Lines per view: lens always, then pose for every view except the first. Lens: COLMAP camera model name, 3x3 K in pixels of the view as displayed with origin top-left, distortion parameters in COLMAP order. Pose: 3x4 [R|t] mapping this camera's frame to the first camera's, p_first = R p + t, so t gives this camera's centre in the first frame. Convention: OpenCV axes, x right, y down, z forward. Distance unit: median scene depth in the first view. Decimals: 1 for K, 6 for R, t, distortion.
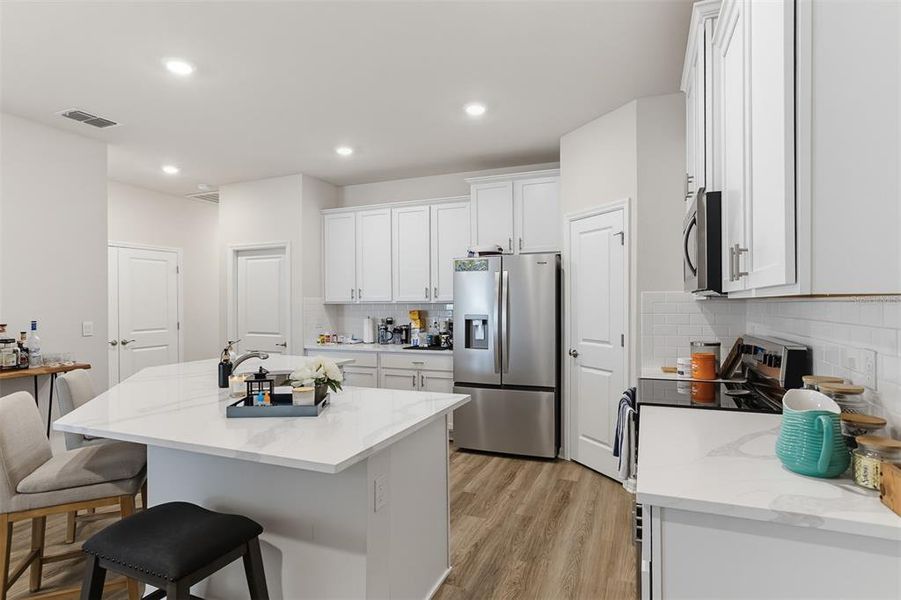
lens RADIAL K [[465.8, 0, 450.5], [0, 465.8, 300.0], [0, 0, 1]] dist [-0.001907, -0.000049]
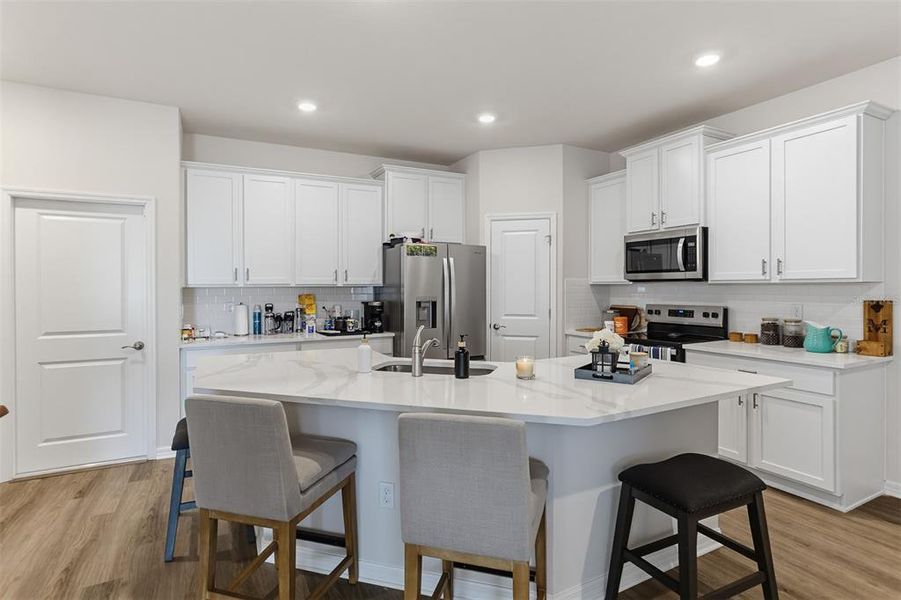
lens RADIAL K [[463.1, 0, 424.9], [0, 463.1, 291.0], [0, 0, 1]] dist [0.001477, 0.000513]
pose [[0.666144, -0.002665, 0.745819, -0.709410], [-0.004491, 0.999961, 0.007585, 0.008888], [-0.745810, -0.008402, 0.666106, 0.275255]]
